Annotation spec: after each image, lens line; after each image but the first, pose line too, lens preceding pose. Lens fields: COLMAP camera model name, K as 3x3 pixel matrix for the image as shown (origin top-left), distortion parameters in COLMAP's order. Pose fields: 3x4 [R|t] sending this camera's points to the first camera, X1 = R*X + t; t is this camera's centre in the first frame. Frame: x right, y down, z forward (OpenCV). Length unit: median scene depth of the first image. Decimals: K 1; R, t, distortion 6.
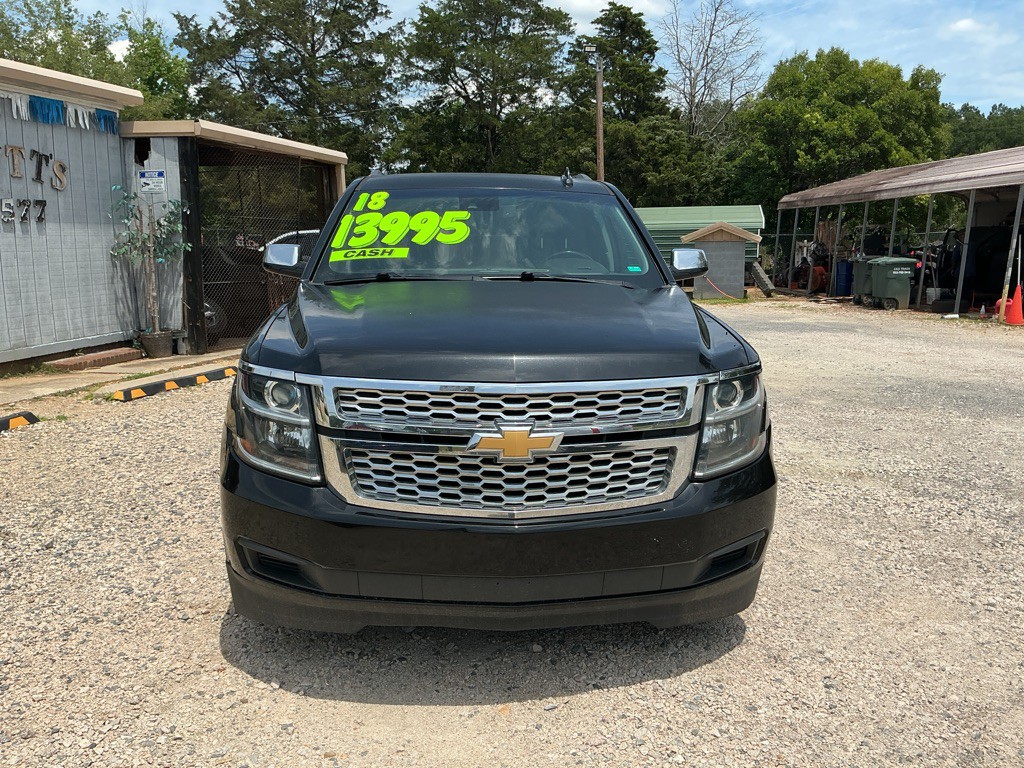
lens RADIAL K [[838.3, 0, 512.6], [0, 838.3, 387.6], [0, 0, 1]] dist [0.047931, -0.092486]
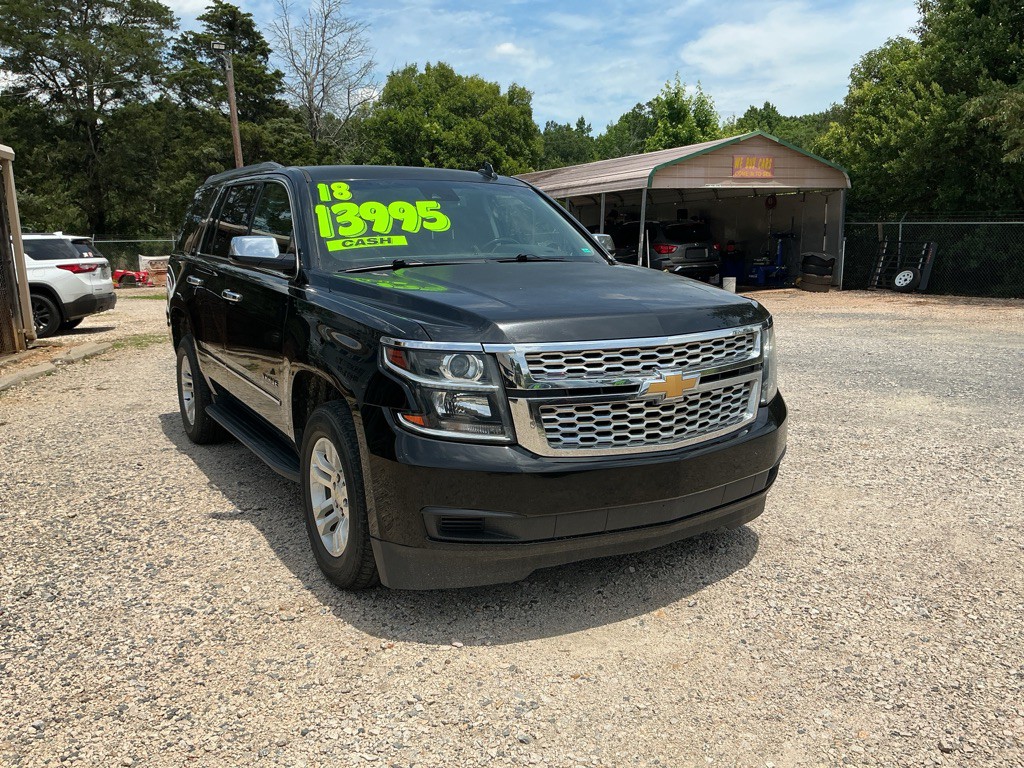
lens RADIAL K [[838.3, 0, 515.1], [0, 838.3, 384.0], [0, 0, 1]] dist [0.047931, -0.092486]
pose [[0.895710, -0.096557, 0.434028, -0.165162], [0.101028, 0.994801, 0.012816, 0.005851], [-0.433009, 0.032369, 0.900808, 0.003393]]
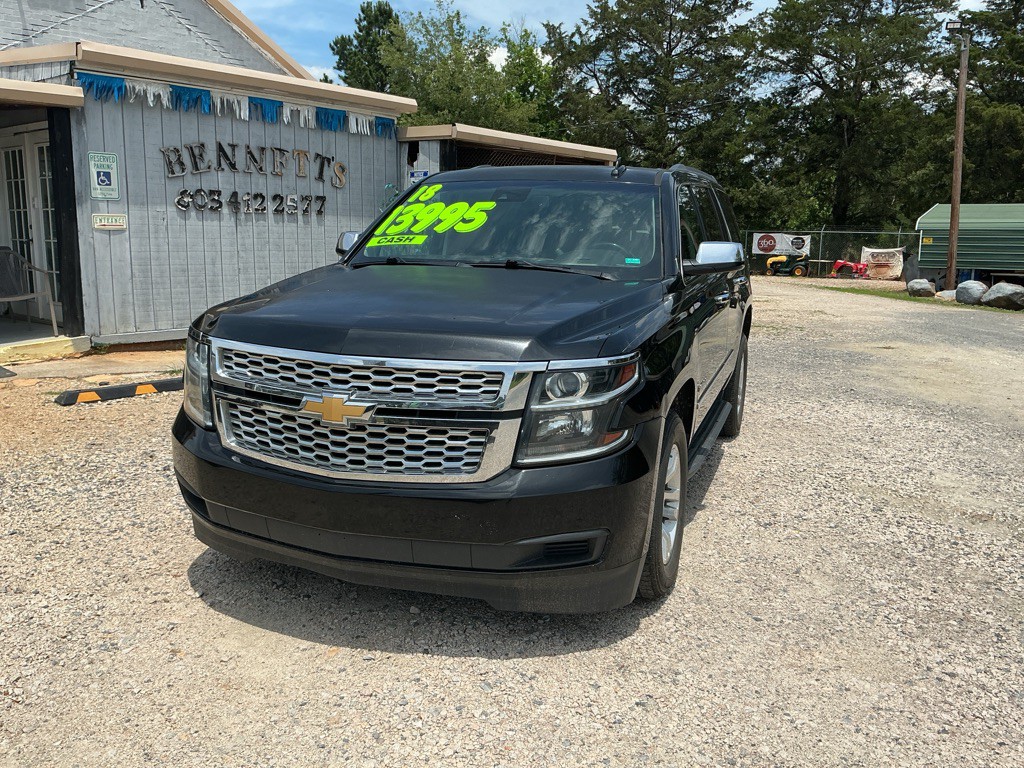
lens RADIAL K [[838.3, 0, 515.8], [0, 838.3, 393.5], [0, 0, 1]] dist [0.047931, -0.092486]
pose [[0.911276, 0.090510, -0.401727, 0.185188], [-0.086772, 0.995848, 0.027532, -0.001401], [0.402551, 0.009770, 0.915346, 0.024702]]
